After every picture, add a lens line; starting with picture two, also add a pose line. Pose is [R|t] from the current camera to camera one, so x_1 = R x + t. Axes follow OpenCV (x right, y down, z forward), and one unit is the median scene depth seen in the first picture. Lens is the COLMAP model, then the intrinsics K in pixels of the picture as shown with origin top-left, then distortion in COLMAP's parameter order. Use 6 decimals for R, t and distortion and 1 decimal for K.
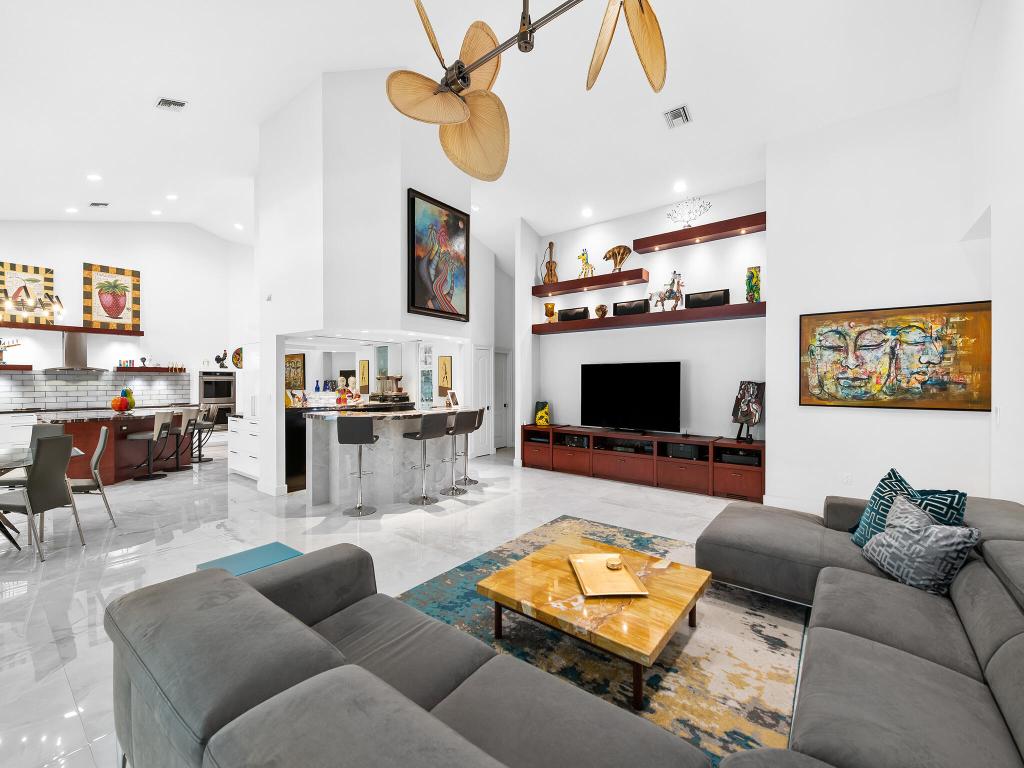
lens RADIAL K [[422.6, 0, 515.8], [0, 422.6, 383.5], [0, 0, 1]] dist [-0.006407, -0.000883]
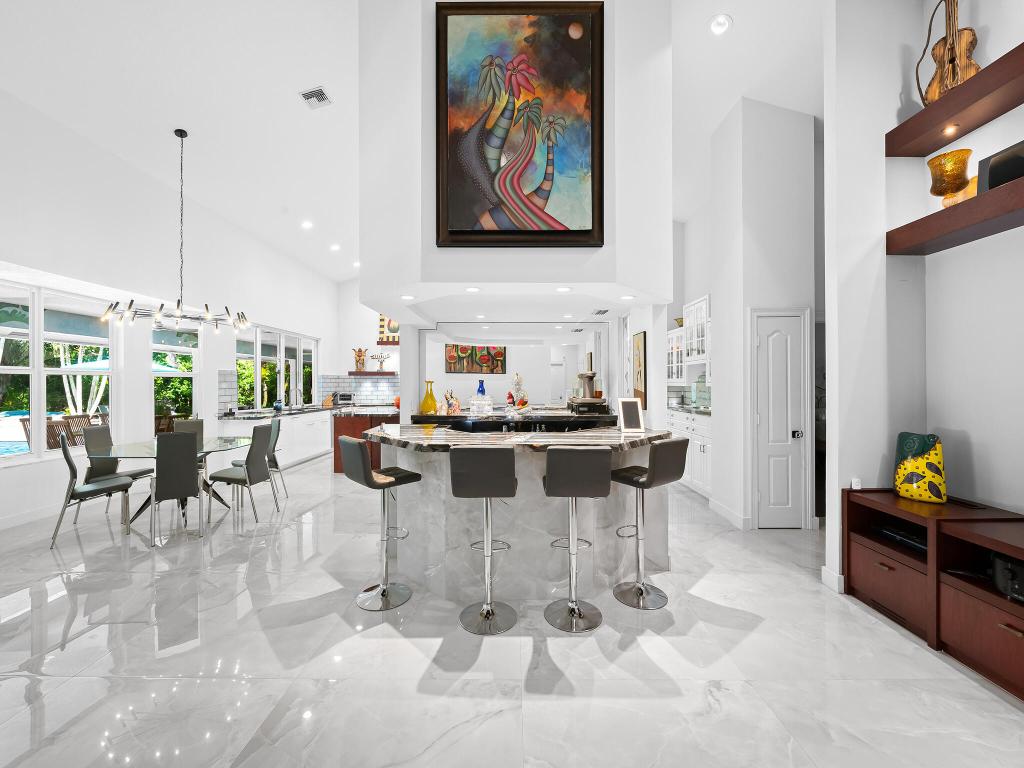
lens RADIAL K [[405.9, 0, 514.4], [0, 405.9, 383.5], [0, 0, 1]] dist [0.000315, -0.000515]
pose [[0.603771, -0.003890, -0.797148, 0.128200], [0.000297, 0.999989, -0.004656, 0.001335], [0.797158, 0.002575, 0.603766, 0.501911]]
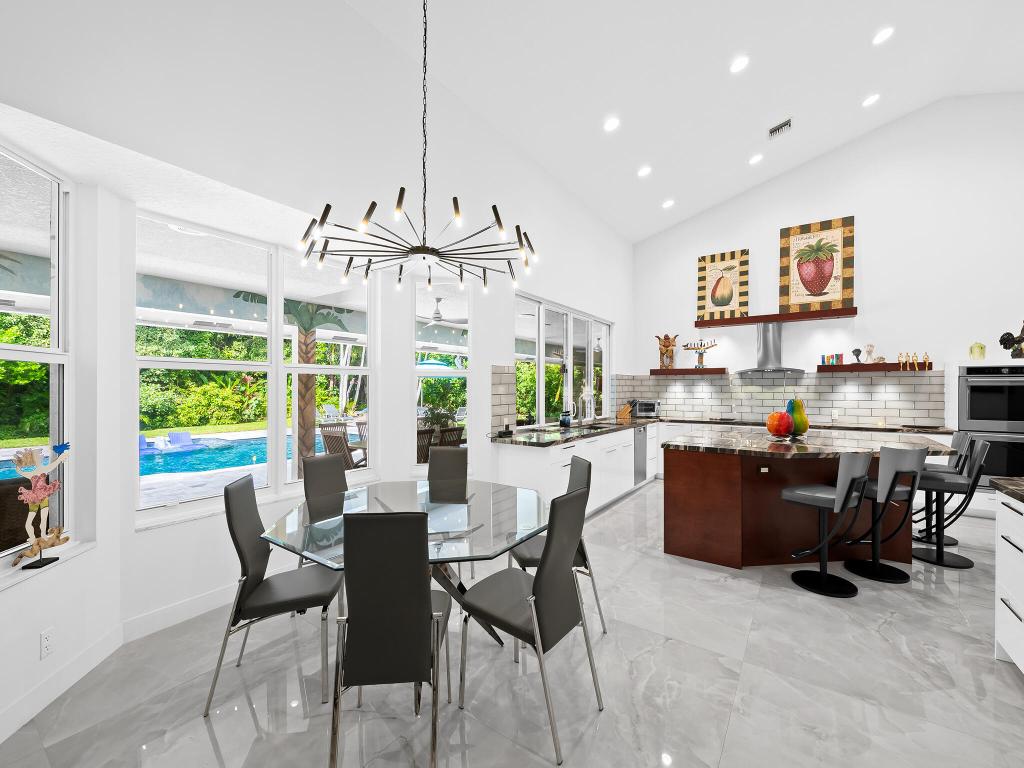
lens RADIAL K [[422.6, 0, 511.4], [0, 422.6, 388.4], [0, 0, 1]] dist [-0.006407, -0.000883]
pose [[0.039402, -0.000600, -0.999223, -0.316524], [-0.003932, 0.999992, -0.000755, 0.000238], [0.999216, 0.003959, 0.039399, 0.523608]]
